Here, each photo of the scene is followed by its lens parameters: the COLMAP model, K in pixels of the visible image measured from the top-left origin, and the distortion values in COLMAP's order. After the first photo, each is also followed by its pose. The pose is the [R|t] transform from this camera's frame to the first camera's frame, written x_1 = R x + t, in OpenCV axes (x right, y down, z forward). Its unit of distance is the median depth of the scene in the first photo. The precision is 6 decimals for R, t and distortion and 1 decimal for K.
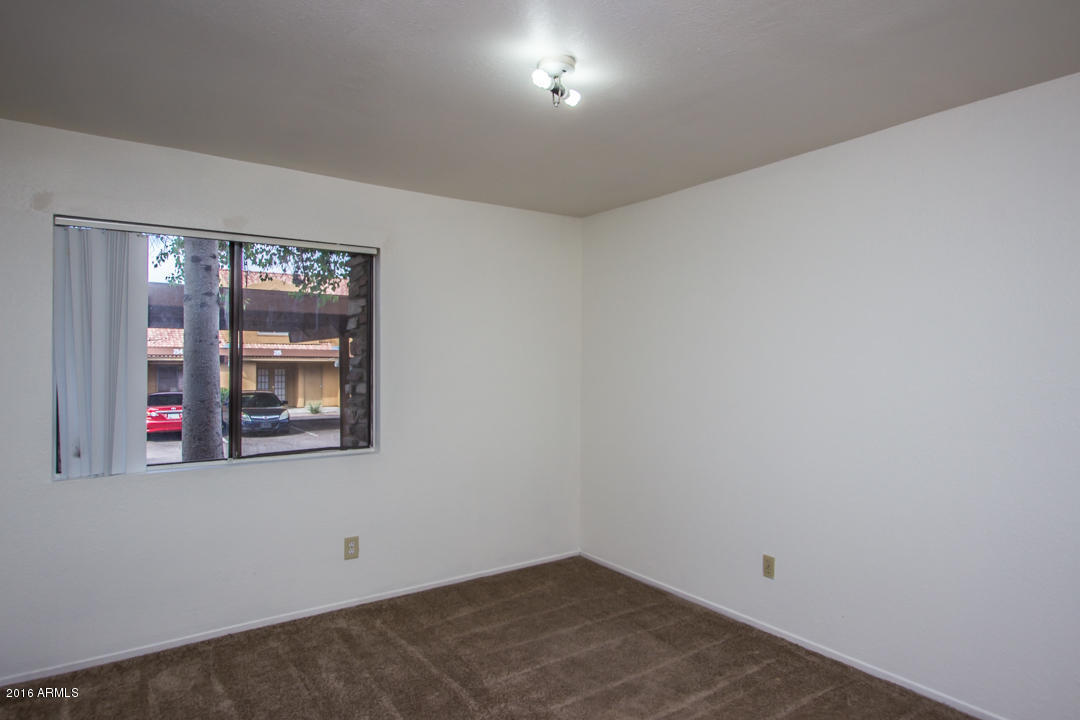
lens RADIAL K [[618.8, 0, 540.3], [0, 618.8, 360.1], [0, 0, 1]] dist [-0.008149, -0.000225]
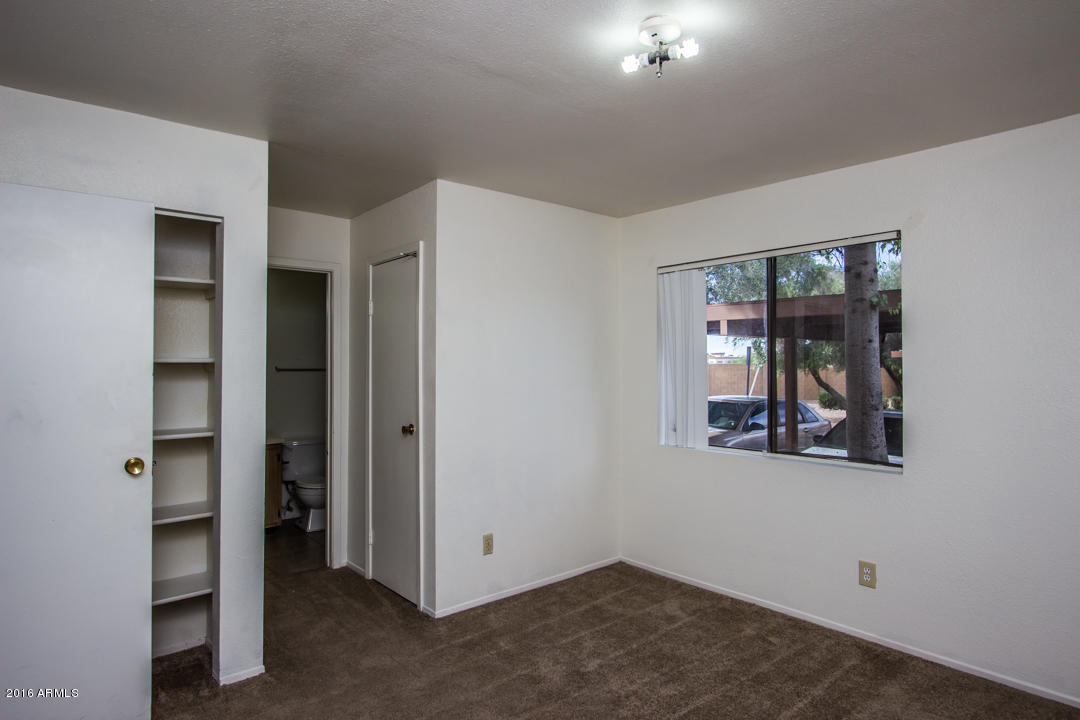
lens RADIAL K [[618.8, 0, 534.7], [0, 618.8, 359.1], [0, 0, 1]] dist [-0.008149, -0.000225]
pose [[0.081924, -0.010483, -0.996583, 0.556329], [0.001306, 0.999945, -0.010411, 0.002605], [0.996638, -0.000449, 0.081933, 0.461098]]
